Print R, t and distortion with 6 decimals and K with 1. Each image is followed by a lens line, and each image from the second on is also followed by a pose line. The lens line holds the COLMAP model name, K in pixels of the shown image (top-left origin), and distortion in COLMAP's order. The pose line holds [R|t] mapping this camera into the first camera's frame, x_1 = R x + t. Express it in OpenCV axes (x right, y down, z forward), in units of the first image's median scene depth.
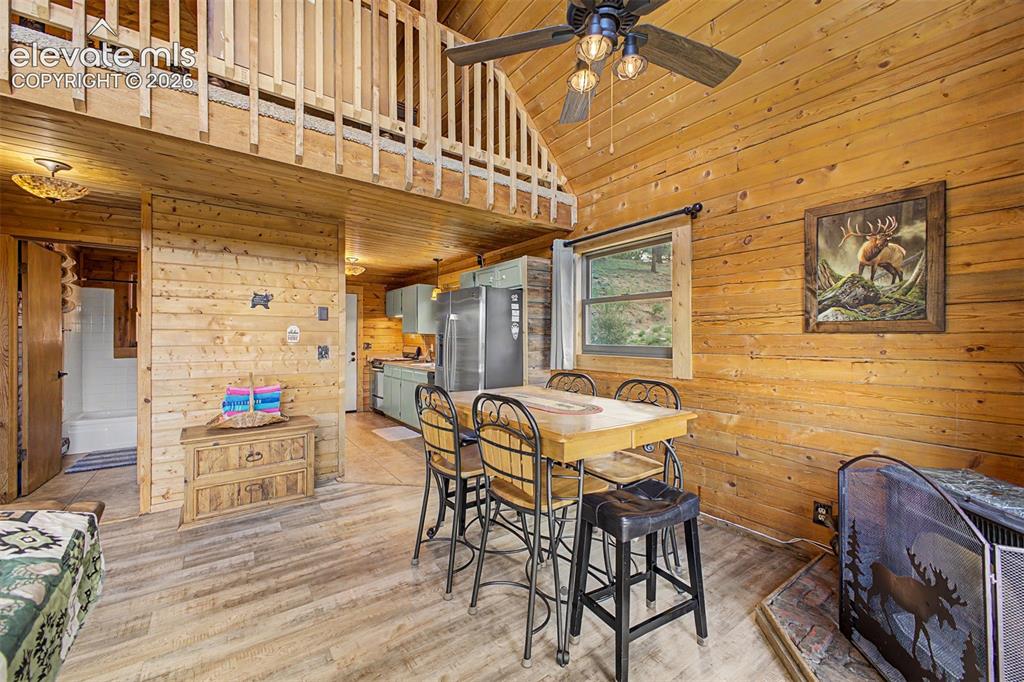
lens RADIAL K [[403.0, 0, 511.5], [0, 403.0, 339.0], [0, 0, 1]] dist [0.003098, -0.001956]
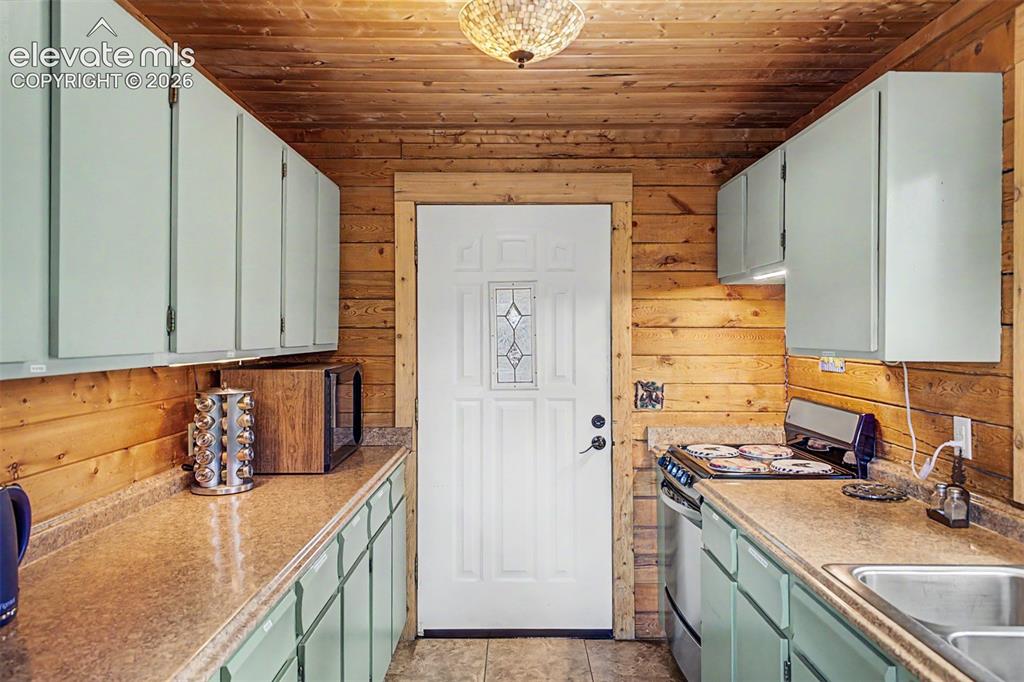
lens RADIAL K [[681.2, 0, 511.3], [0, 681.2, 336.3], [0, 0, 1]] dist [0.023466, -0.012497]
pose [[0.812187, -0.001872, -0.583394, -0.167932], [0.004411, 0.999986, 0.002932, -0.023239], [0.583380, -0.004955, 0.812184, 0.582163]]
